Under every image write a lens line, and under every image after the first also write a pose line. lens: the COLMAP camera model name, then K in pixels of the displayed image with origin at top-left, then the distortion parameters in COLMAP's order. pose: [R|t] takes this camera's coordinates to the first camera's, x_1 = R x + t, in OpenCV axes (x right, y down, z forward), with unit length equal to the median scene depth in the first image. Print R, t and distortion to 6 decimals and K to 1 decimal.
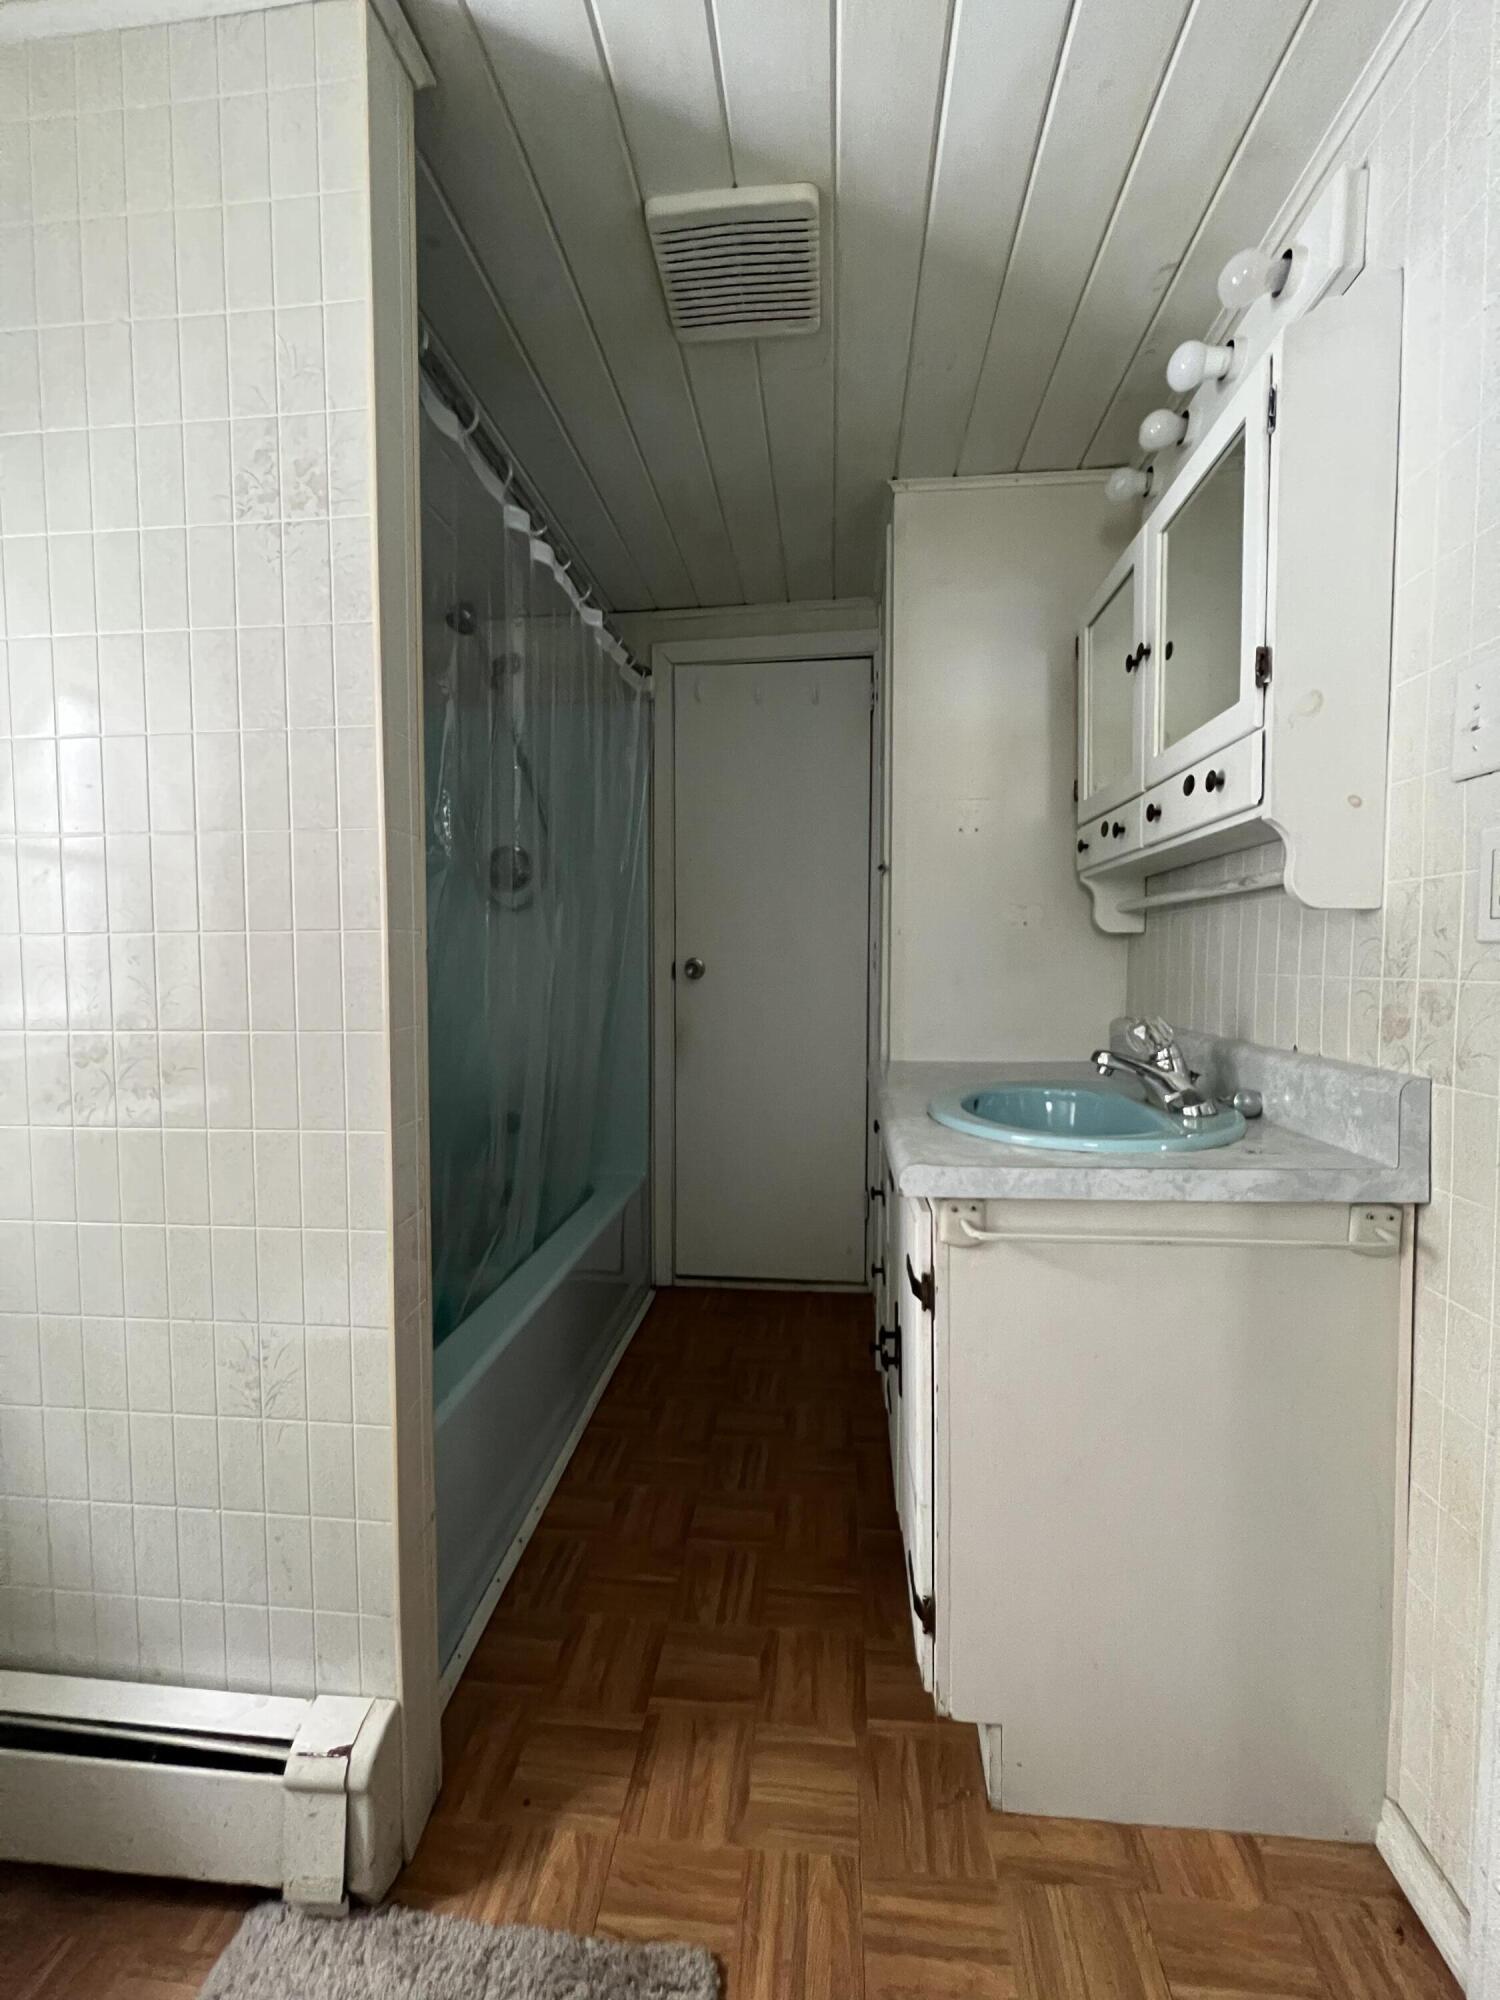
lens RADIAL K [[804.7, 0, 754.0], [0, 804.7, 999.3], [0, 0, 1]] dist [-0.000625, 0.000754]
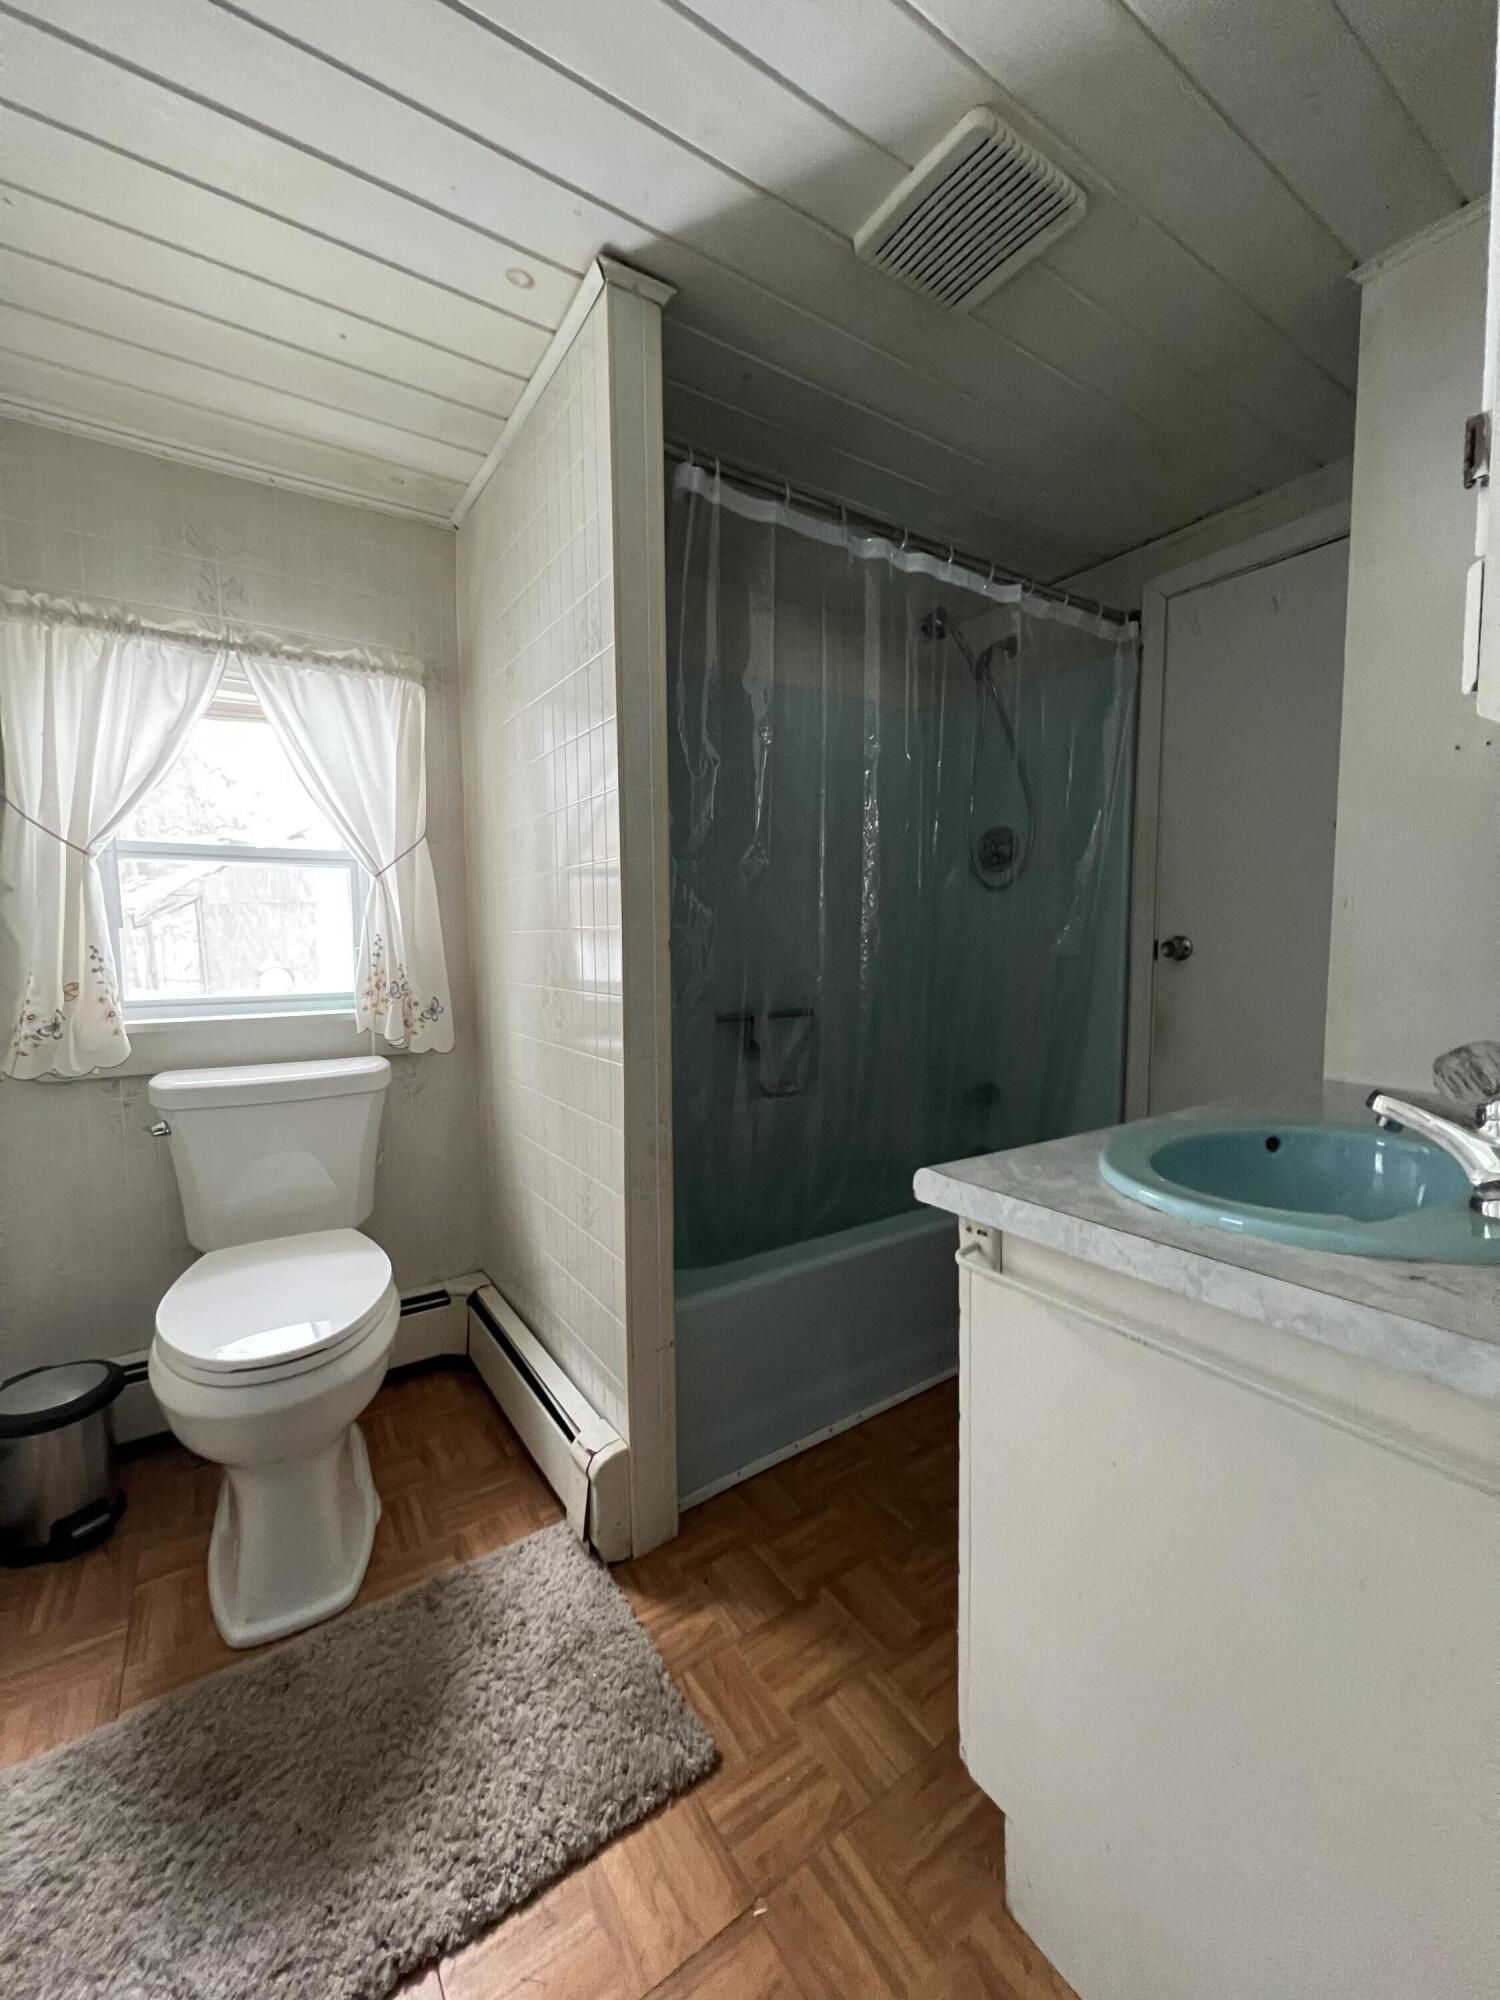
lens RADIAL K [[804.7, 0, 748.1], [0, 804.7, 998.4], [0, 0, 1]] dist [-0.000625, 0.000754]
pose [[0.635004, 0.062278, -0.769995, 0.769161], [-0.032624, 0.998018, 0.053816, -0.038787], [0.771820, -0.009053, 0.635777, 0.229990]]
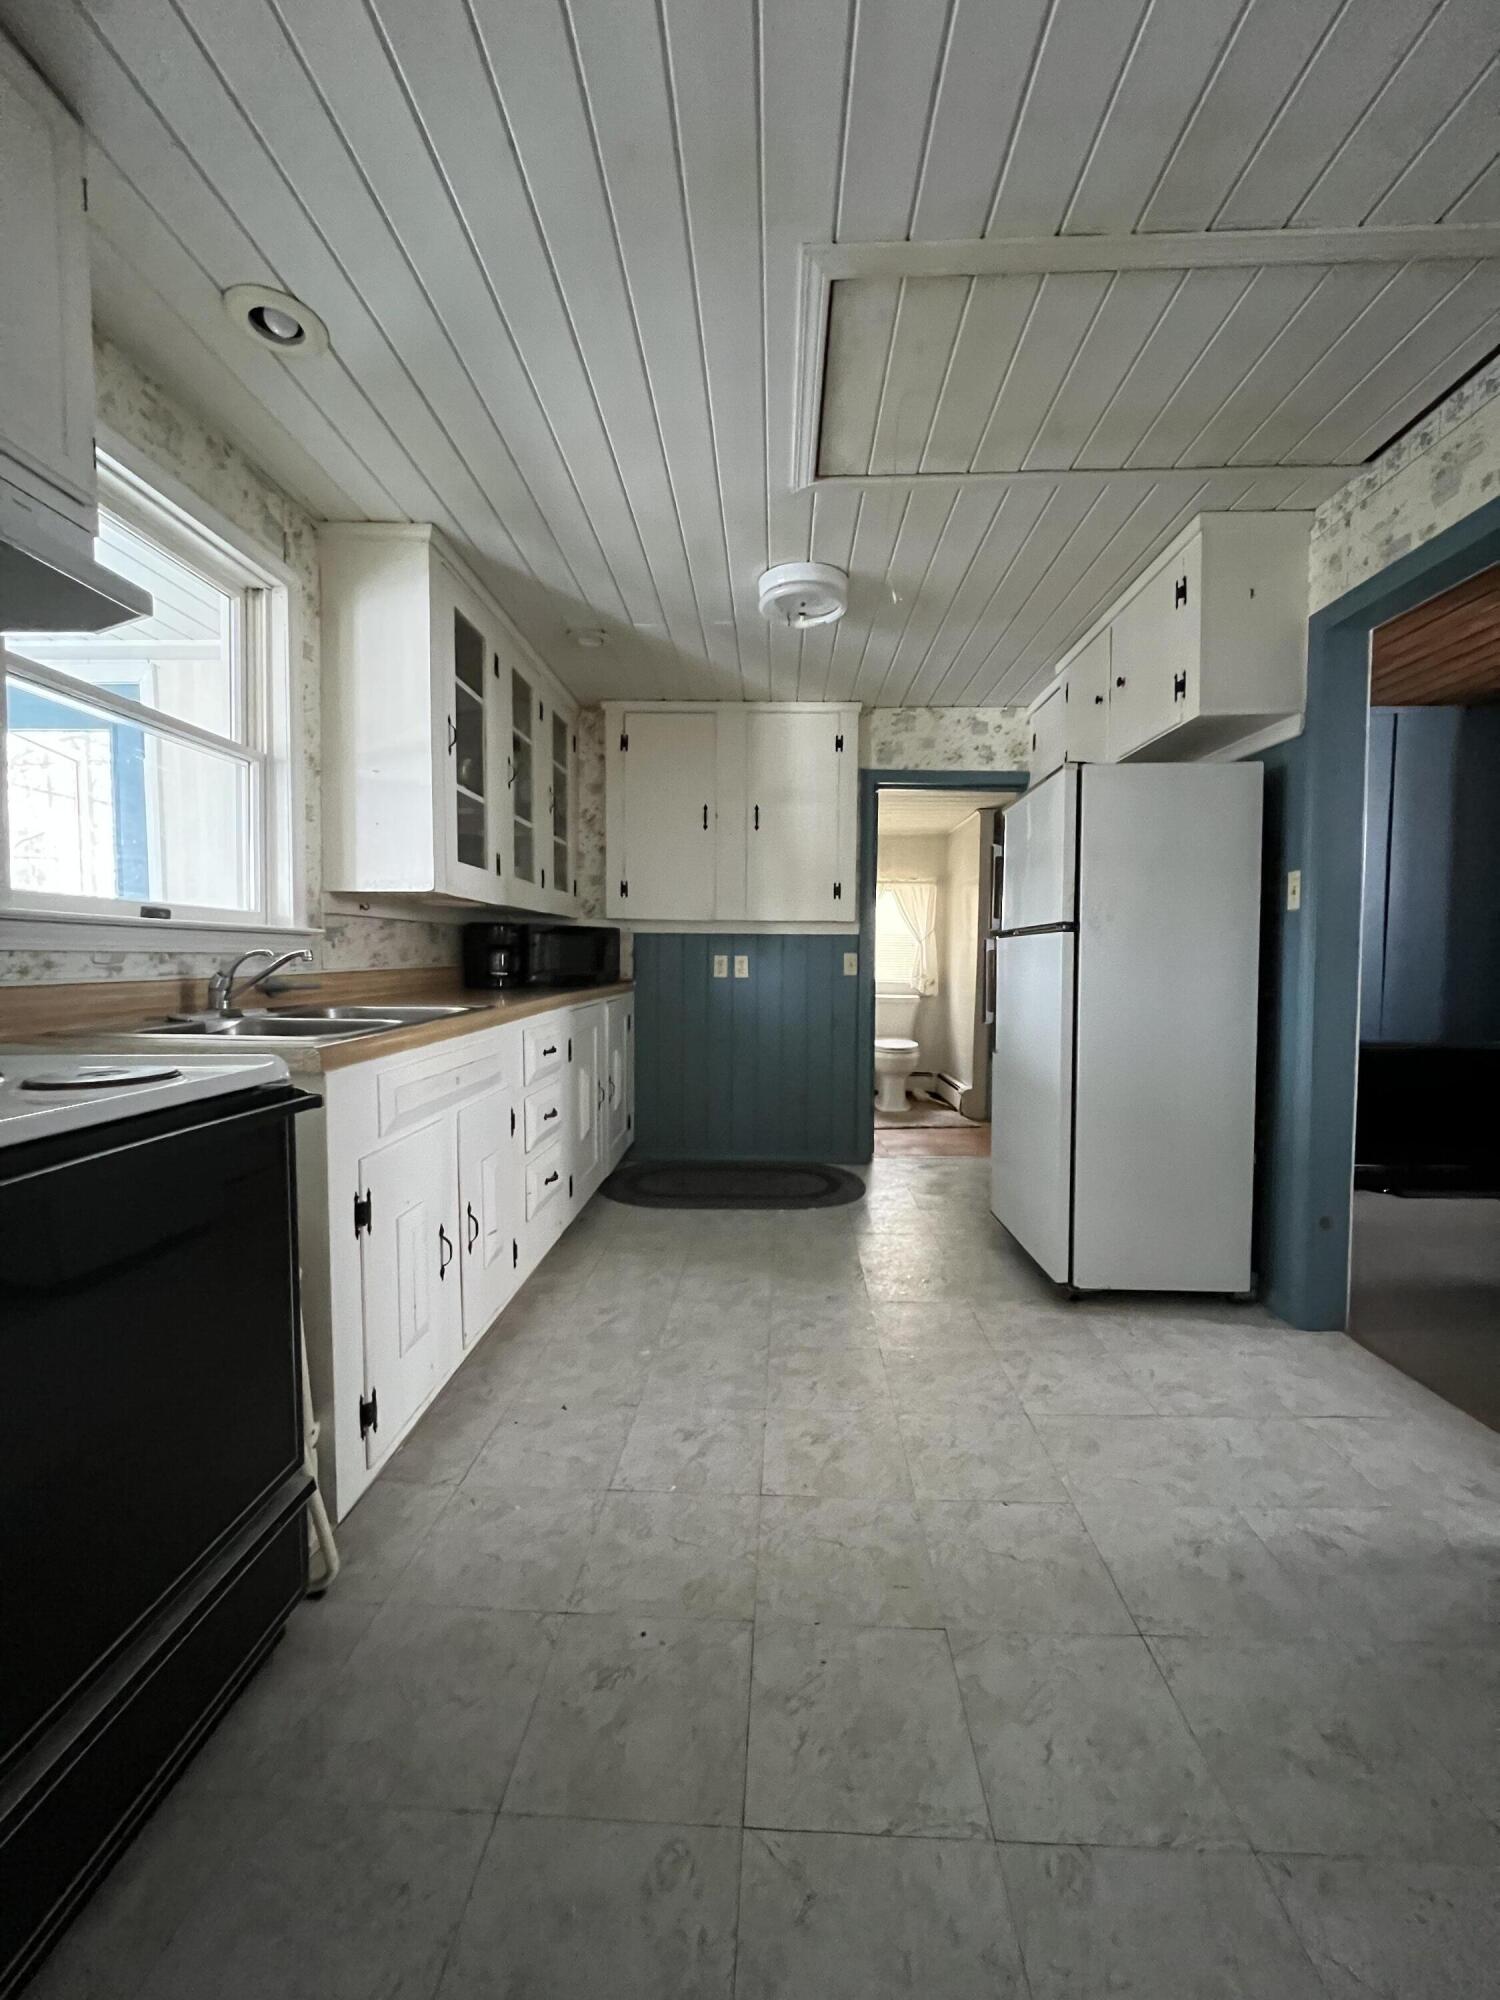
lens RADIAL K [[804.7, 0, 747.5], [0, 804.7, 997.6], [0, 0, 1]] dist [-0.000625, 0.000754]
pose [[0.062269, 0.052594, -0.996673, 3.446733], [-0.060239, 0.996988, 0.048847, -0.011857], [0.996240, 0.056997, 0.065249, -0.534253]]
